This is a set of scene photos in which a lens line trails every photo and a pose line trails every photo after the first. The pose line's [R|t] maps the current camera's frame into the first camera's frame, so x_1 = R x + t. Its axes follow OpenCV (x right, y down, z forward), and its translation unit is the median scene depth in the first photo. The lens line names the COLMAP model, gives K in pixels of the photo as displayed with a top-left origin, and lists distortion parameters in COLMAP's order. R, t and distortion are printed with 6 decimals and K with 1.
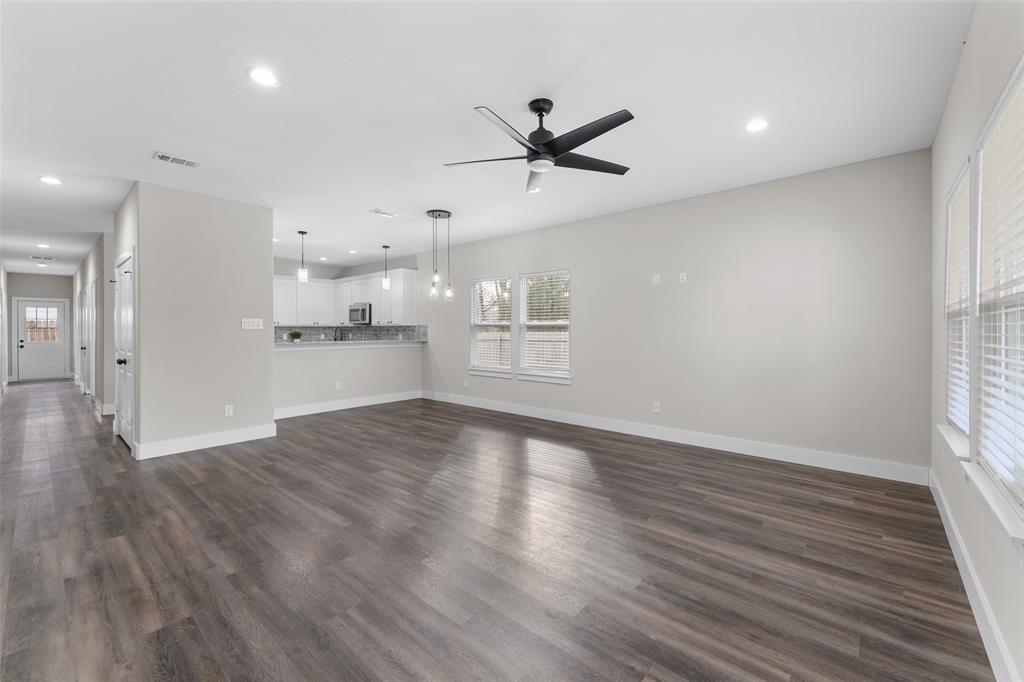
lens RADIAL K [[412.8, 0, 510.0], [0, 412.8, 330.5], [0, 0, 1]] dist [-0.000063, -0.000001]
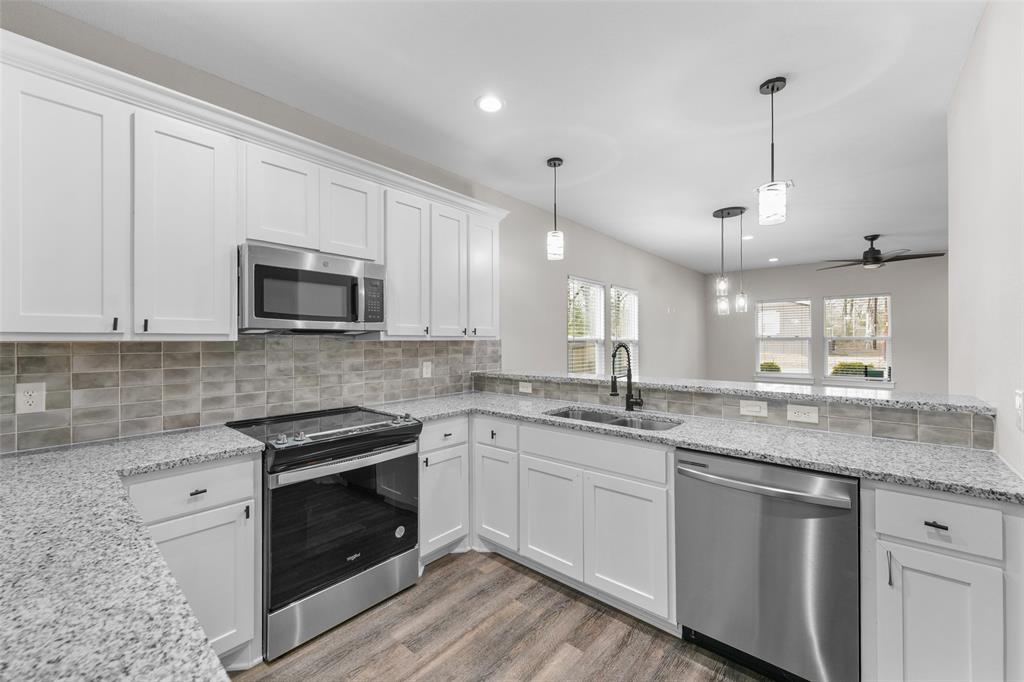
lens RADIAL K [[407.5, 0, 512.0], [0, 407.5, 341.0], [0, 0, 1]] dist [0.000047, 0.000011]
pose [[-0.008932, 0.001207, 0.999959, -0.651294], [0.004187, 0.999991, -0.001170, -0.010137], [-0.999951, 0.004177, -0.008937, 0.926710]]
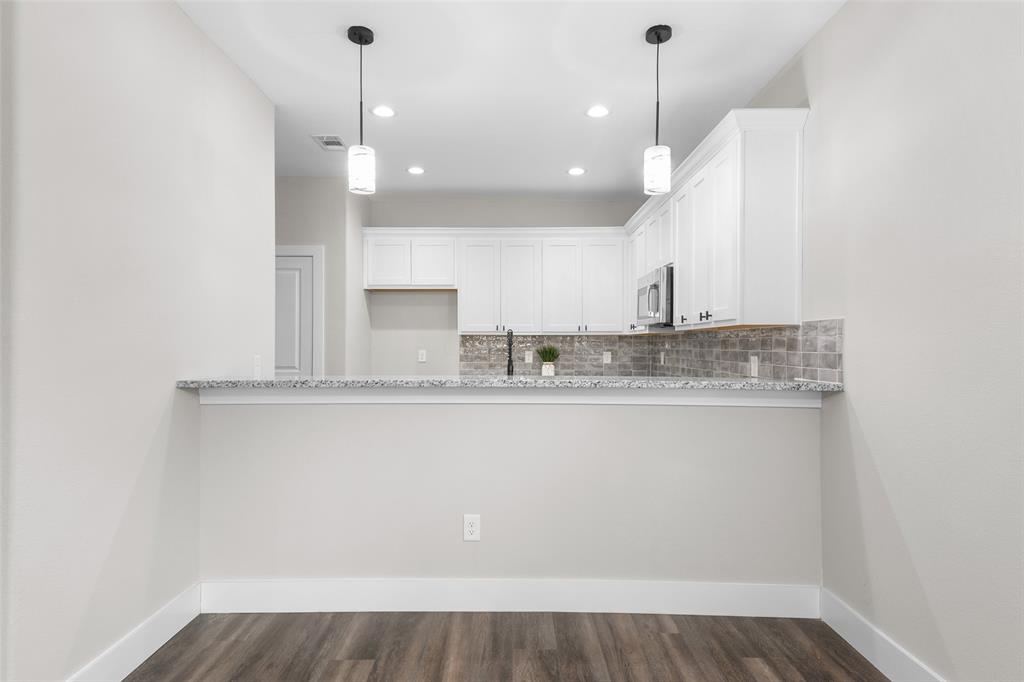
lens RADIAL K [[545.9, 0, 512.0], [0, 545.9, 341.0], [0, 0, 1]] dist [0.001814, 0.000222]
pose [[0.645103, -0.005043, -0.764079, -0.082090], [-0.001568, 0.999967, -0.007924, 0.001514], [0.764094, 0.006309, 0.645074, 0.624651]]
